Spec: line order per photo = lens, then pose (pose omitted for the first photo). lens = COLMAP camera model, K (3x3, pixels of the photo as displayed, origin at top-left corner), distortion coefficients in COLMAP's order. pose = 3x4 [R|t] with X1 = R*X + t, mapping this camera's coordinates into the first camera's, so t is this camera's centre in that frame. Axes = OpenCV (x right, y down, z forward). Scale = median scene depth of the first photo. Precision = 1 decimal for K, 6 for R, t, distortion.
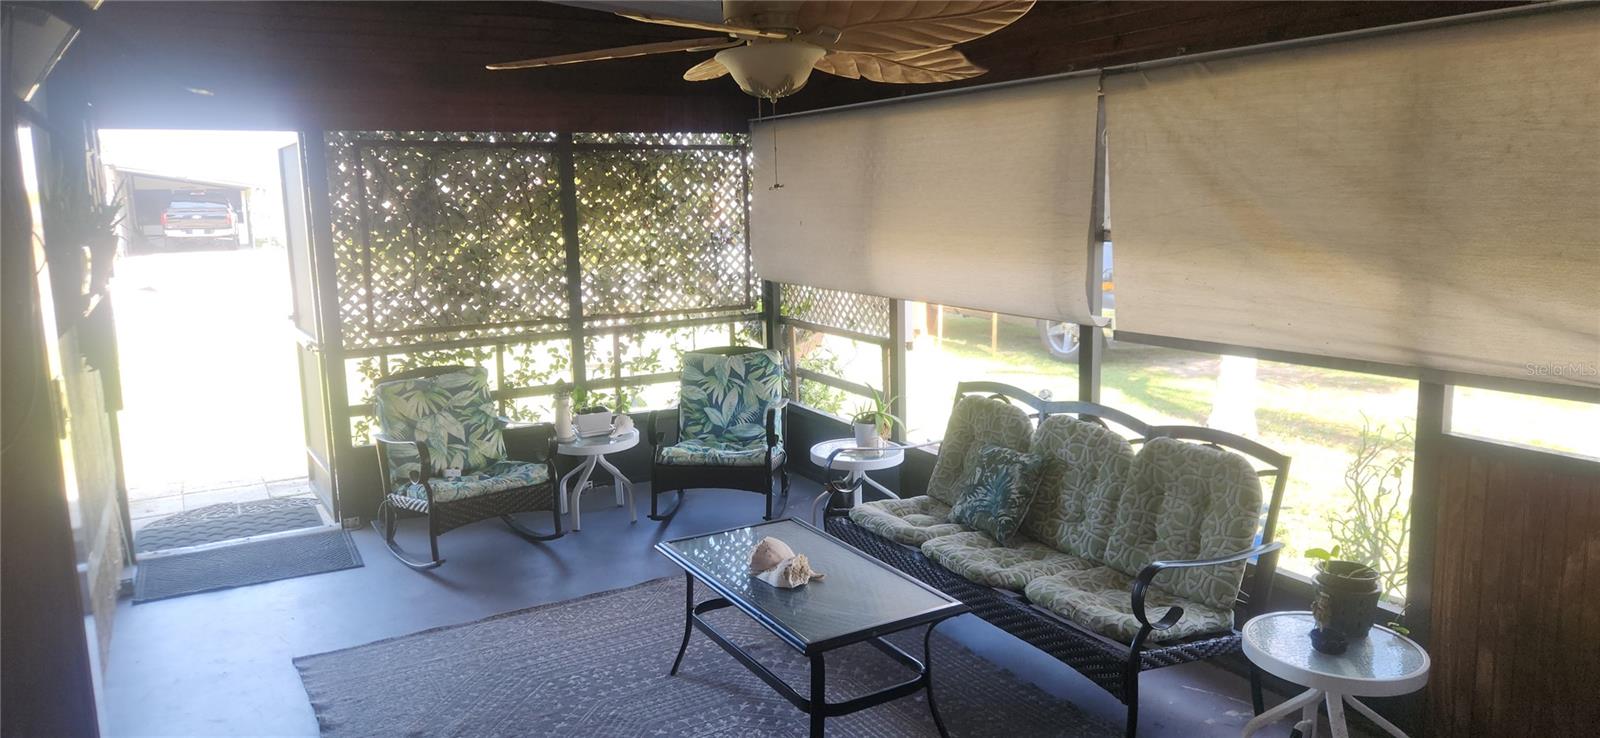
lens RADIAL K [[1058.0, 0, 800.0], [0, 1058.0, 369.0], [0, 0, 1]] dist [-0.001041, -0.000651]
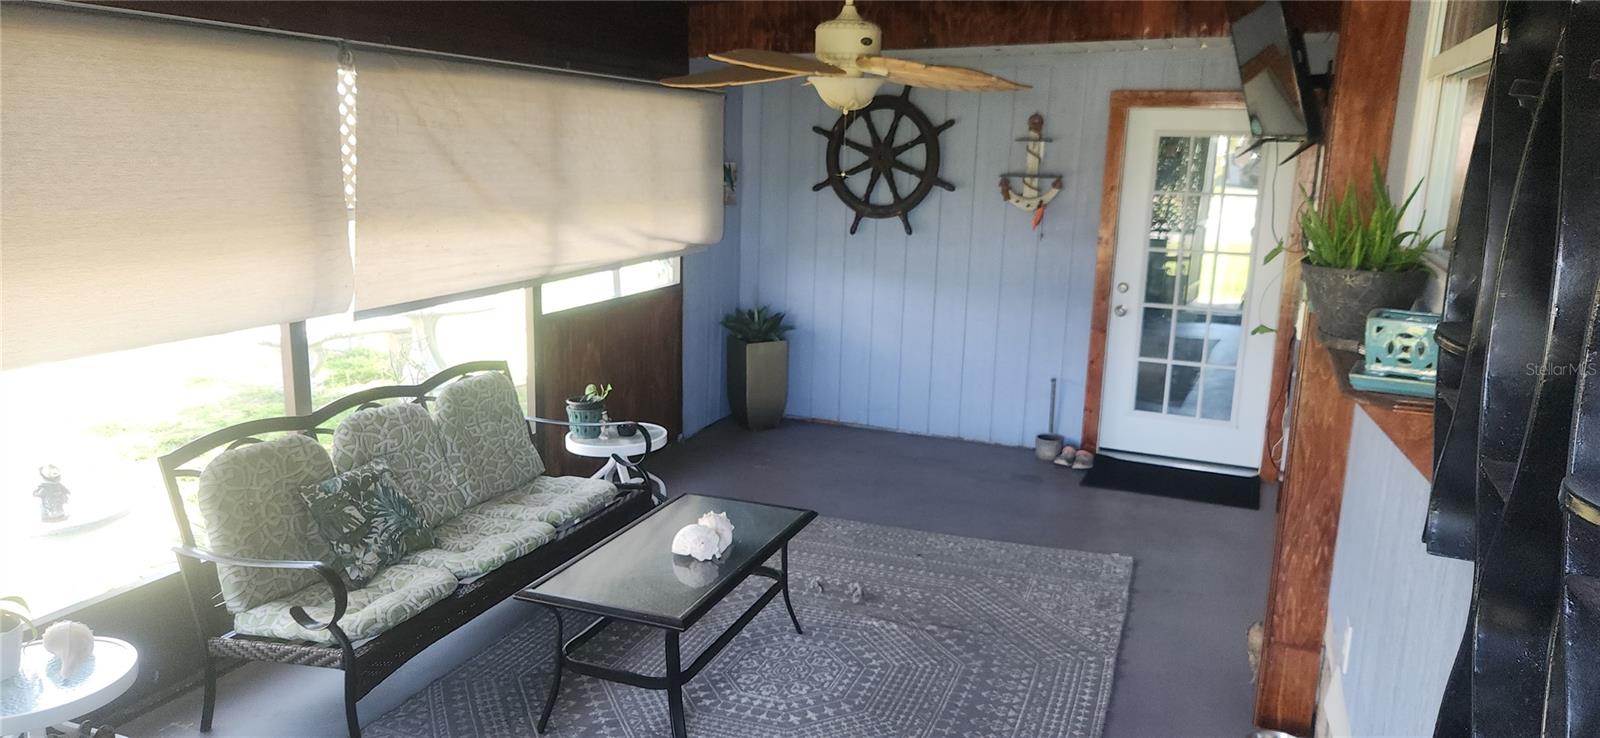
lens RADIAL K [[1058.0, 0, 800.0], [0, 1058.0, 369.0], [0, 0, 1]] dist [-0.001041, -0.000651]
pose [[-0.630640, -0.139236, 0.763483, -0.840994], [0.129687, 0.951034, 0.280562, -0.244529], [-0.765163, 0.275948, -0.581703, 1.496105]]
